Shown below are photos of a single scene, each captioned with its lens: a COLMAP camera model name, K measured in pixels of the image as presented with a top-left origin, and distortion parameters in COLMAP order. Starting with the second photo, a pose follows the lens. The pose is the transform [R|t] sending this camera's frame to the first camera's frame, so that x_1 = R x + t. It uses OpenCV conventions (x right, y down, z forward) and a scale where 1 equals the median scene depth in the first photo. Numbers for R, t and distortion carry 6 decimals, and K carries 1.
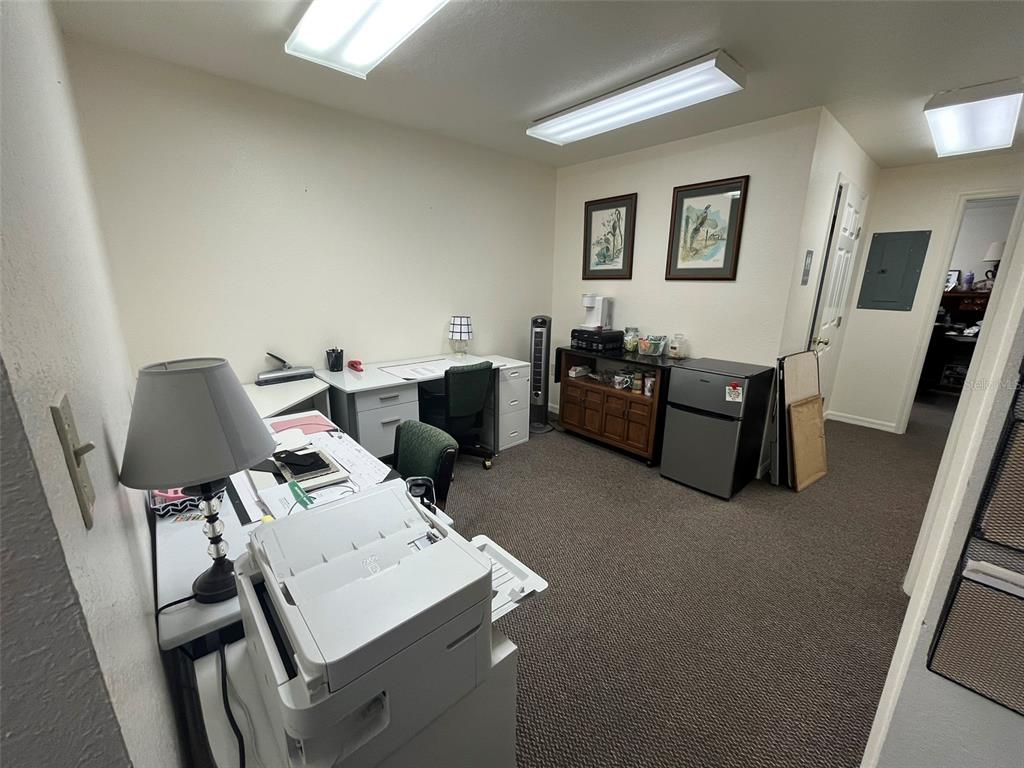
lens RADIAL K [[411.0, 0, 512.0], [0, 411.0, 384.0], [0, 0, 1]] dist [-0.002242, -0.000105]
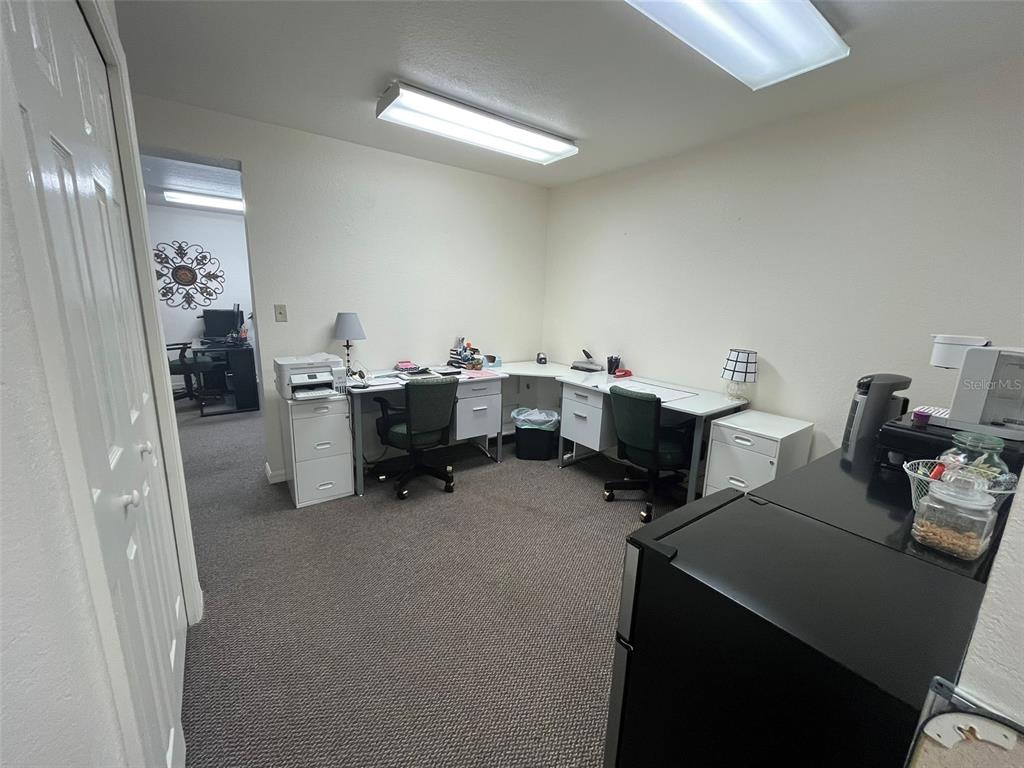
lens RADIAL K [[411.0, 0, 512.0], [0, 411.0, 384.0], [0, 0, 1]] dist [-0.002242, -0.000105]
pose [[-0.102239, 0.181919, -0.977984, 0.891411], [-0.272908, 0.940285, 0.203436, -0.188585], [0.956592, 0.287698, -0.046486, 0.839595]]
